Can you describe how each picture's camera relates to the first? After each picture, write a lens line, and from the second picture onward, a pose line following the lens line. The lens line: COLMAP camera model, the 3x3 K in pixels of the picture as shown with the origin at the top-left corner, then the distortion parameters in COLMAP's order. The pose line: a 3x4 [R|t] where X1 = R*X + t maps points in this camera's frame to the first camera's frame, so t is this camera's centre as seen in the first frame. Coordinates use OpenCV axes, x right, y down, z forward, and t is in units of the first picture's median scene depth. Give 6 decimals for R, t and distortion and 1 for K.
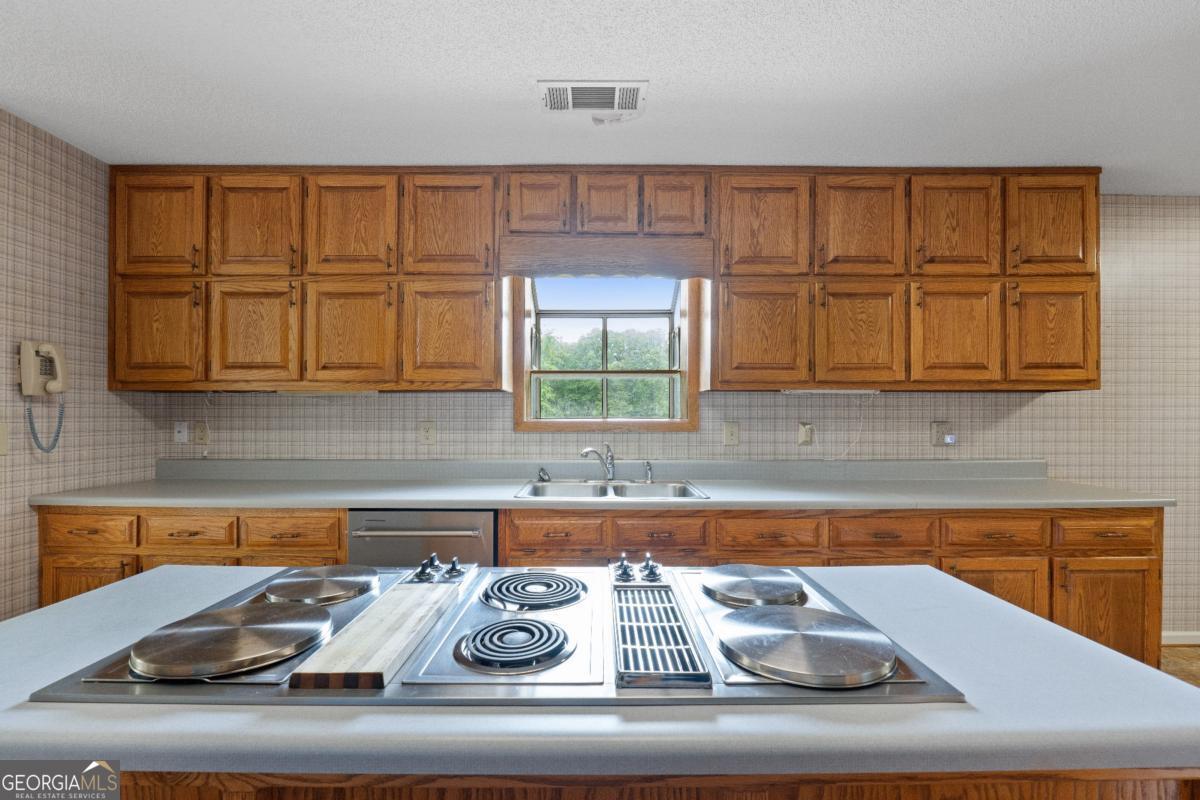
lens RADIAL K [[500.4, 0, 599.9], [0, 500.4, 415.1], [0, 0, 1]] dist [-0.008912, 0.000199]
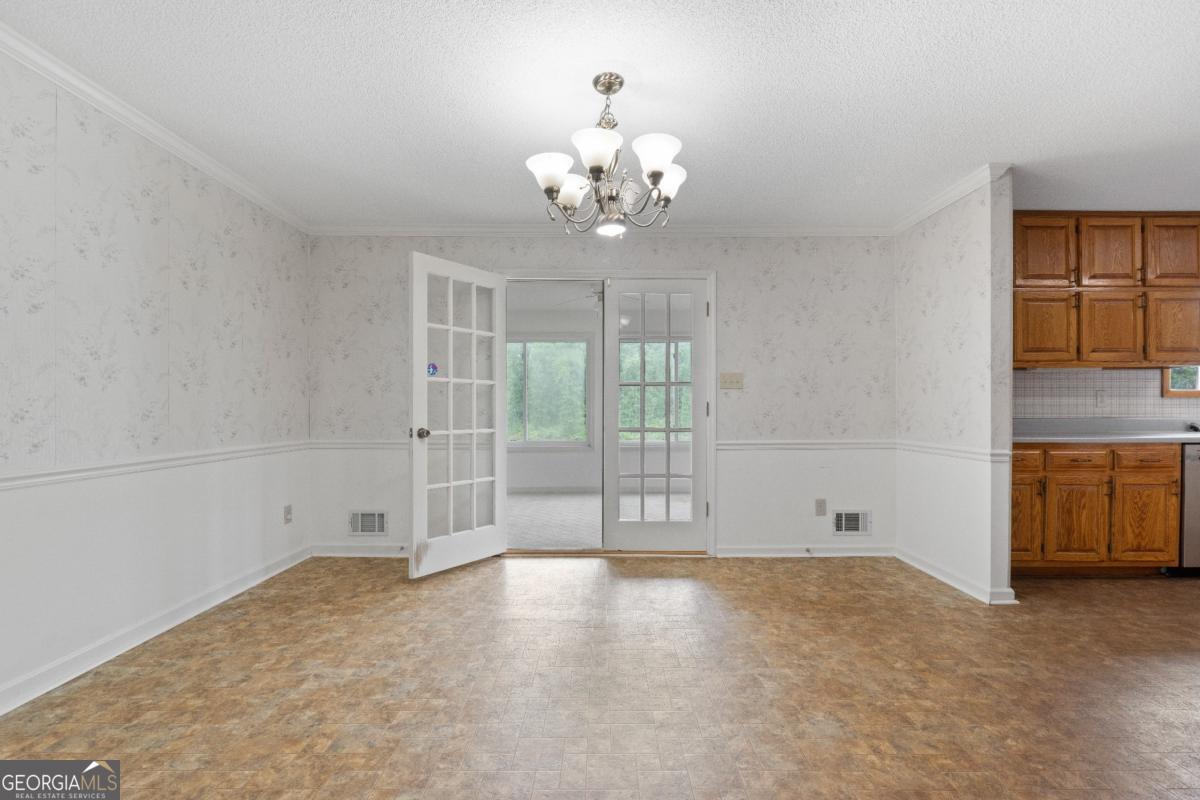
lens RADIAL K [[500.4, 0, 598.2], [0, 500.4, 410.9], [0, 0, 1]] dist [-0.008912, 0.000199]
pose [[0.999979, -0.003974, -0.005205, -1.975870], [0.004001, 0.999979, 0.005069, 0.064810], [0.005184, -0.005090, 0.999974, -0.443793]]
